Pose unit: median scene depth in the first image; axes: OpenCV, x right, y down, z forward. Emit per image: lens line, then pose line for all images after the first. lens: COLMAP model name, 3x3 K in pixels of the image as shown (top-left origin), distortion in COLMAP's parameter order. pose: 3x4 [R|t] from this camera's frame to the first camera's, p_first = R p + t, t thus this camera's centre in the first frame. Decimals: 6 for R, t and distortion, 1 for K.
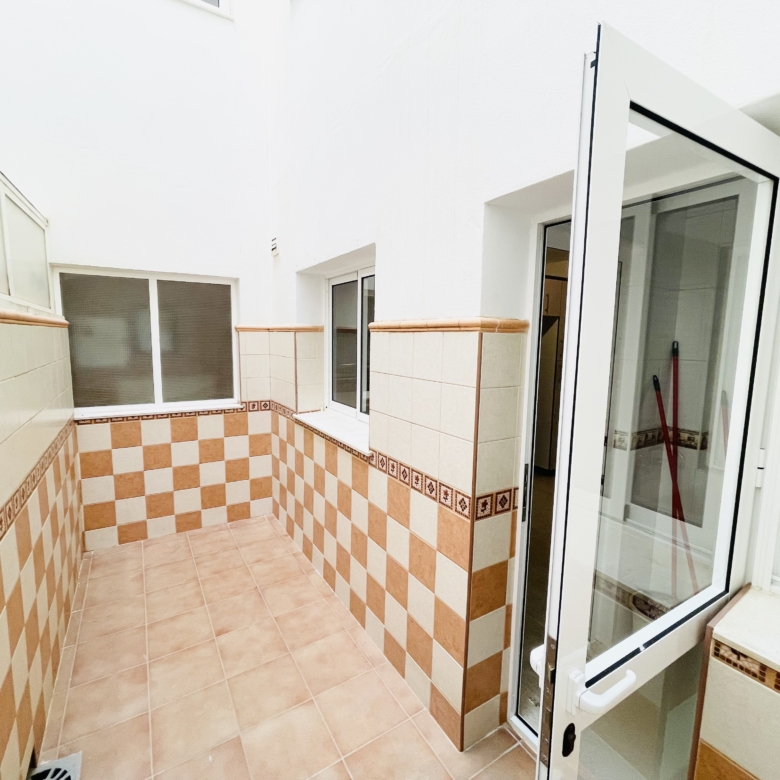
lens RADIAL K [[422.9, 0, 387.9], [0, 422.9, 384.9], [0, 0, 1]] dist [-0.008000, 0.003631]
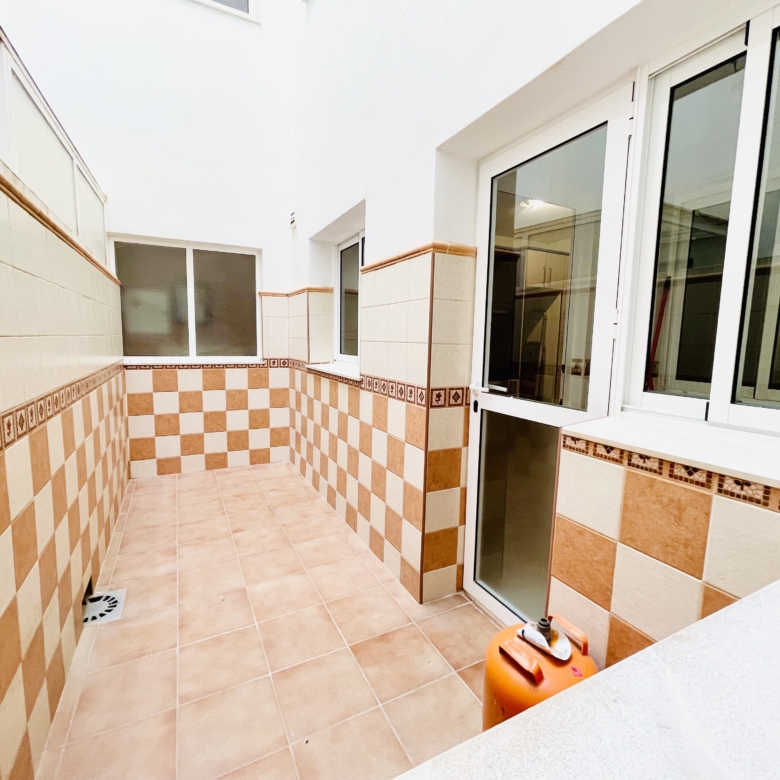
lens RADIAL K [[422.9, 0, 387.9], [0, 422.9, 384.9], [0, 0, 1]] dist [-0.008000, 0.003631]
pose [[0.996846, 0.013171, -0.078258, 0.100745], [-0.013625, 0.999893, -0.005281, 0.147172], [0.078180, 0.006331, 0.996919, -0.137691]]
